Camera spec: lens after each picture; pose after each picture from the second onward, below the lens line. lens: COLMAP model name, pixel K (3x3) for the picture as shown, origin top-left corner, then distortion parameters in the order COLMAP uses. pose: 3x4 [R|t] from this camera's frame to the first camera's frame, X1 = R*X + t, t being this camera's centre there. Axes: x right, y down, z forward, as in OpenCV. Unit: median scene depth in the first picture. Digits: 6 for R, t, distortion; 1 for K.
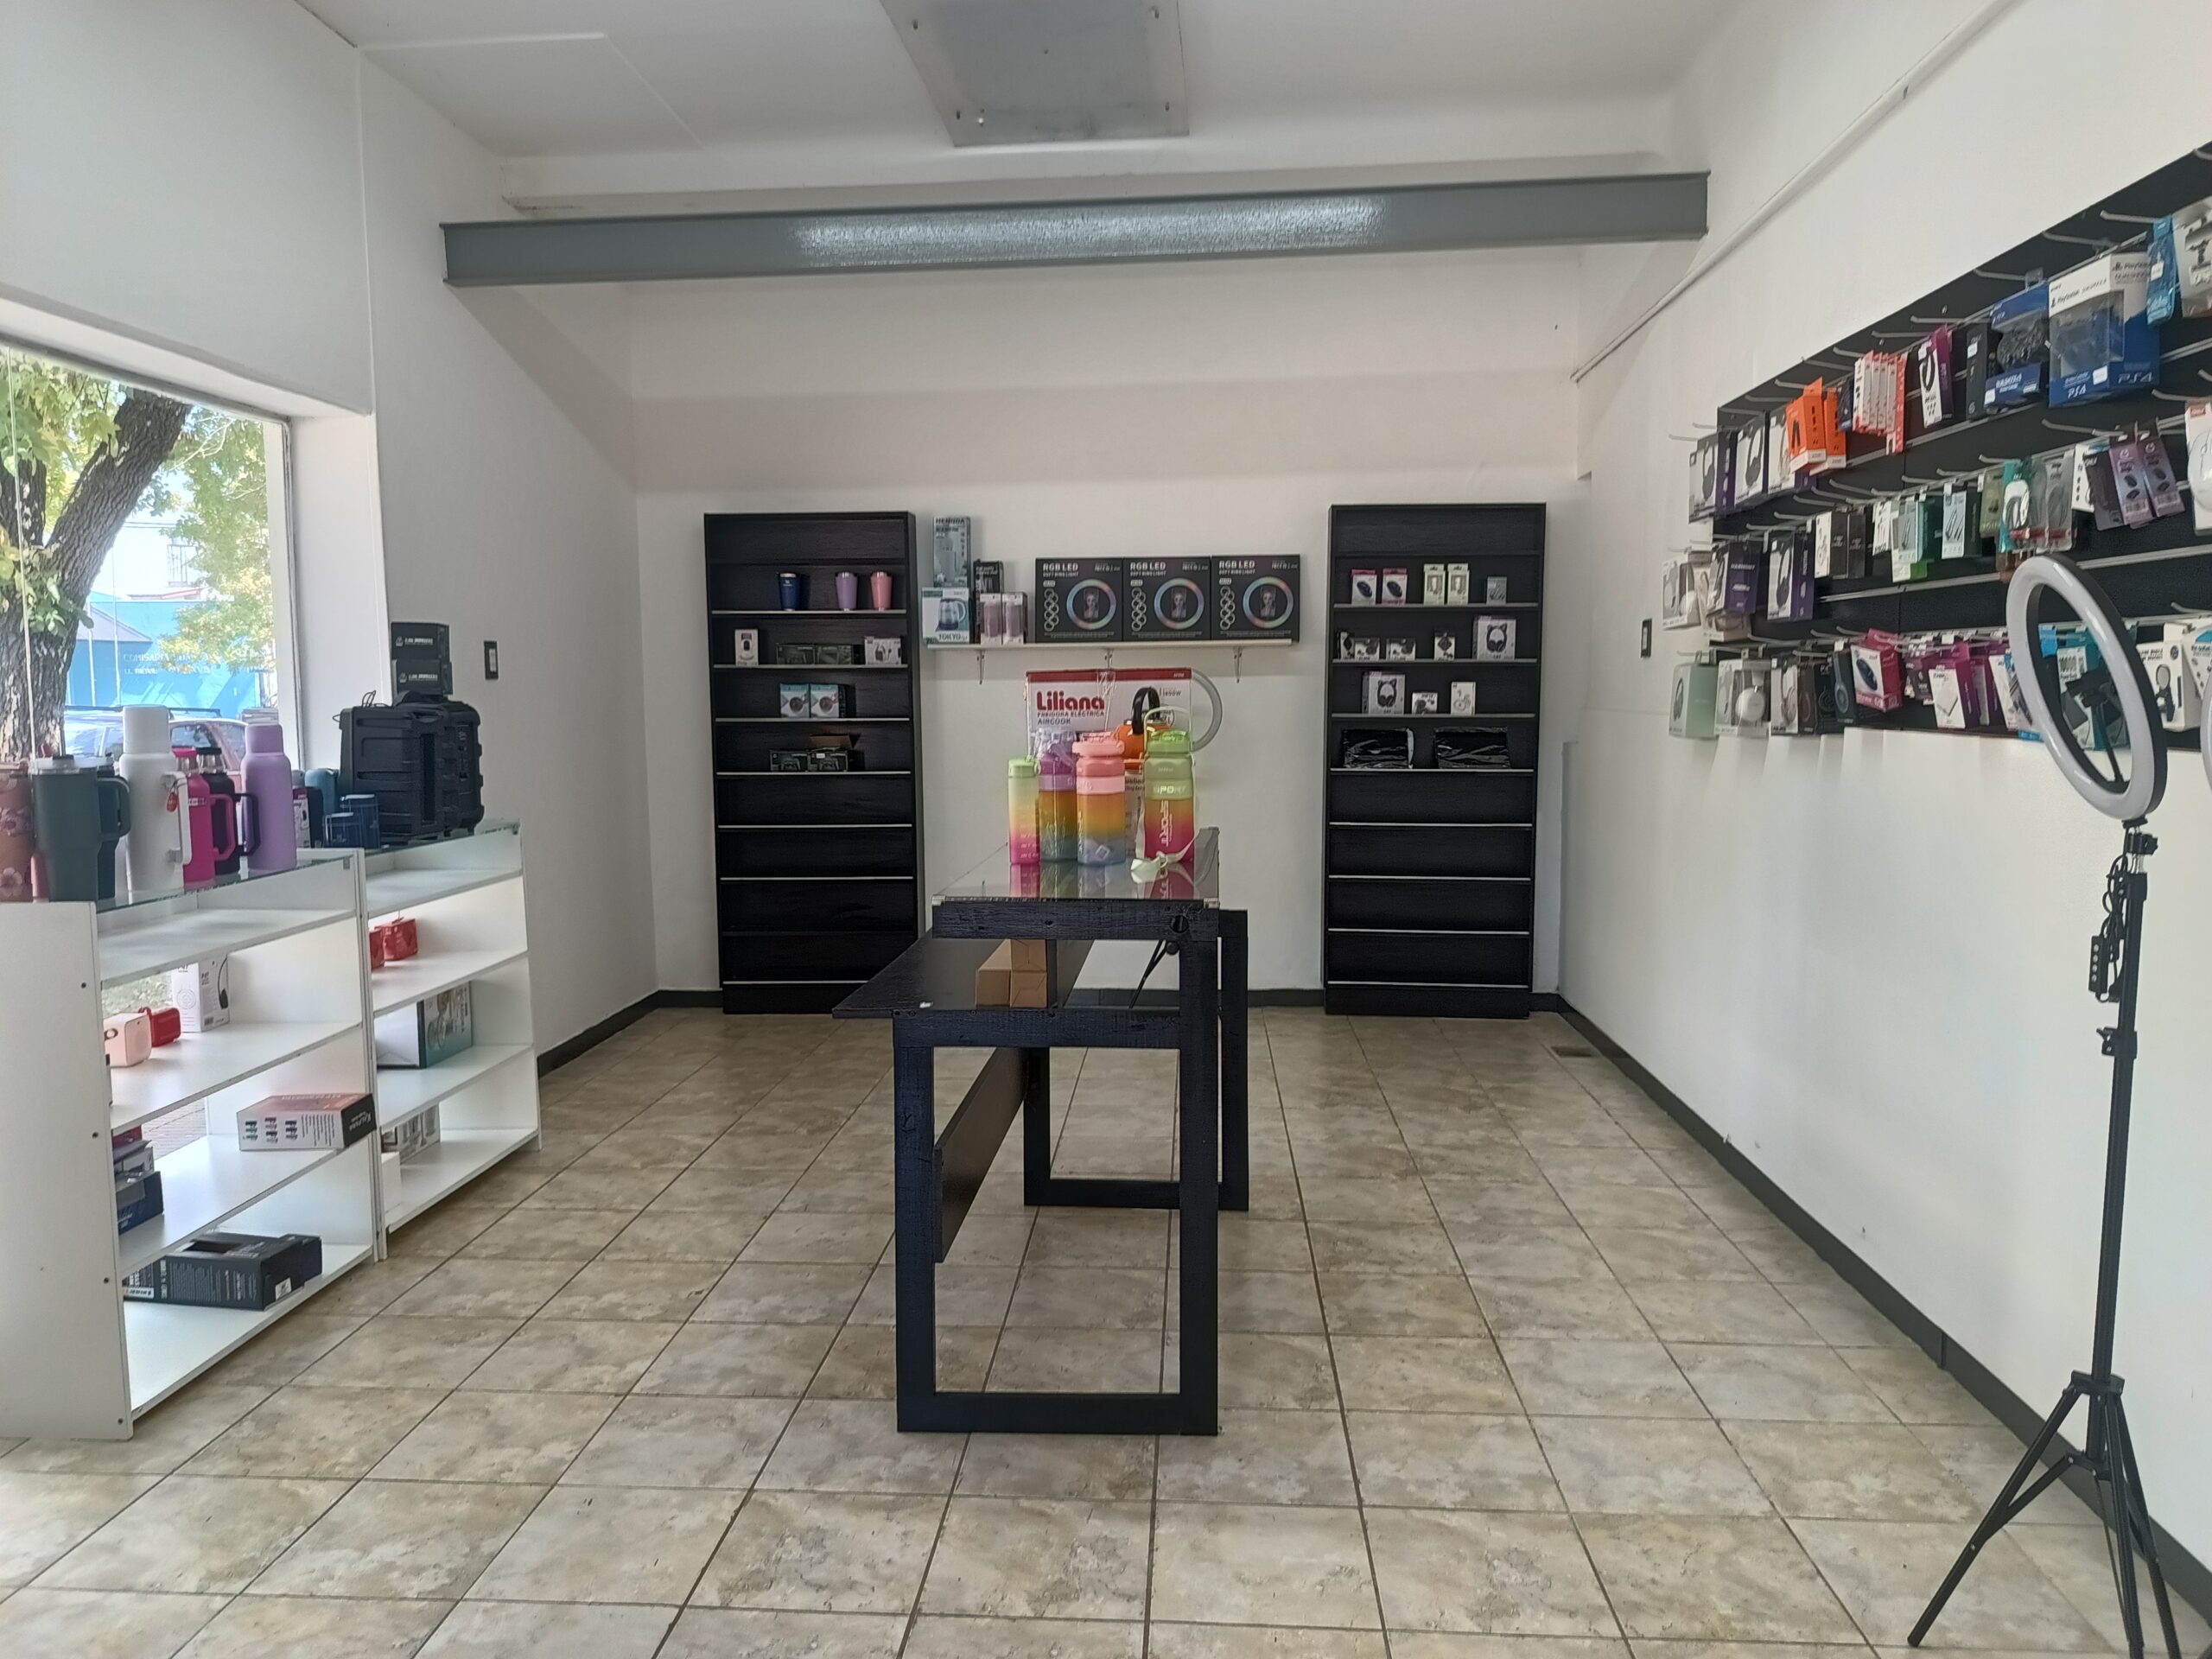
lens RADIAL K [[1587.3, 0, 1103.6], [0, 1587.3, 822.8], [0, 0, 1]] dist [0.034239, -0.044136]
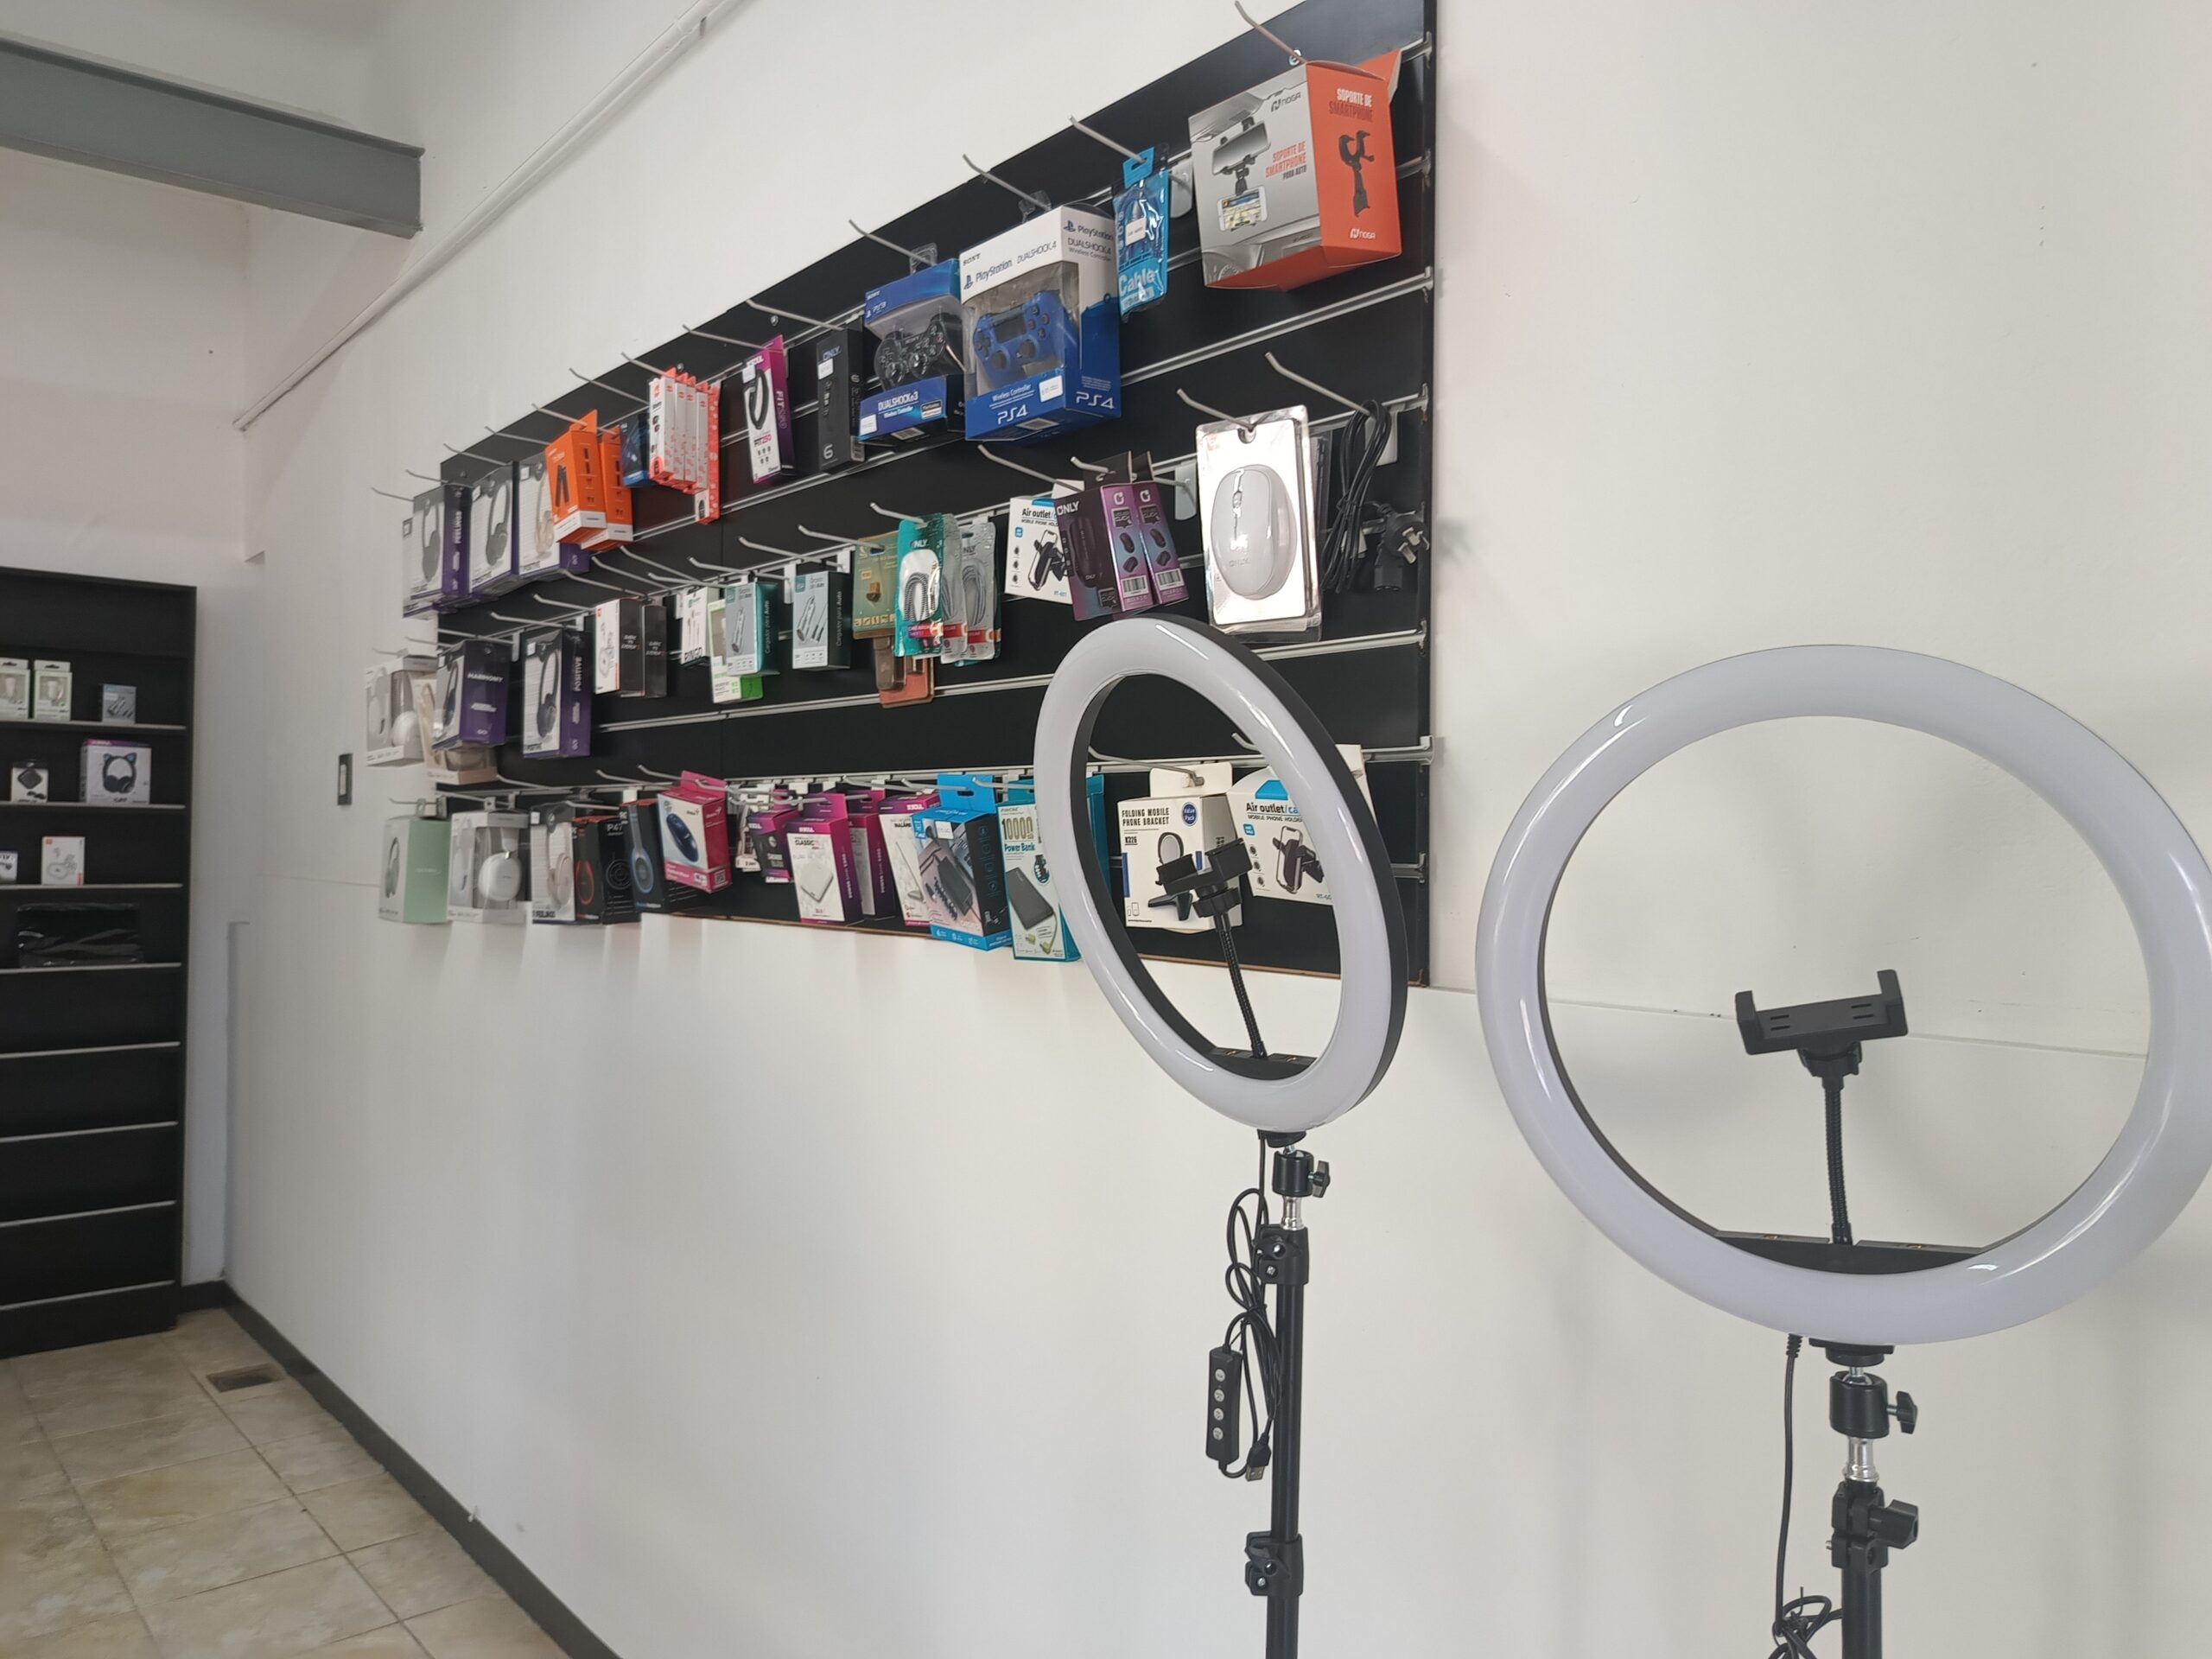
lens RADIAL K [[1587.3, 0, 1127.1], [0, 1587.3, 827.6], [0, 0, 1]] dist [0.034239, -0.044136]
pose [[0.714619, 0.015467, 0.699343, 0.118149], [0.049704, 0.996106, -0.072819, -0.032065], [-0.697746, 0.086798, 0.711068, 0.322023]]
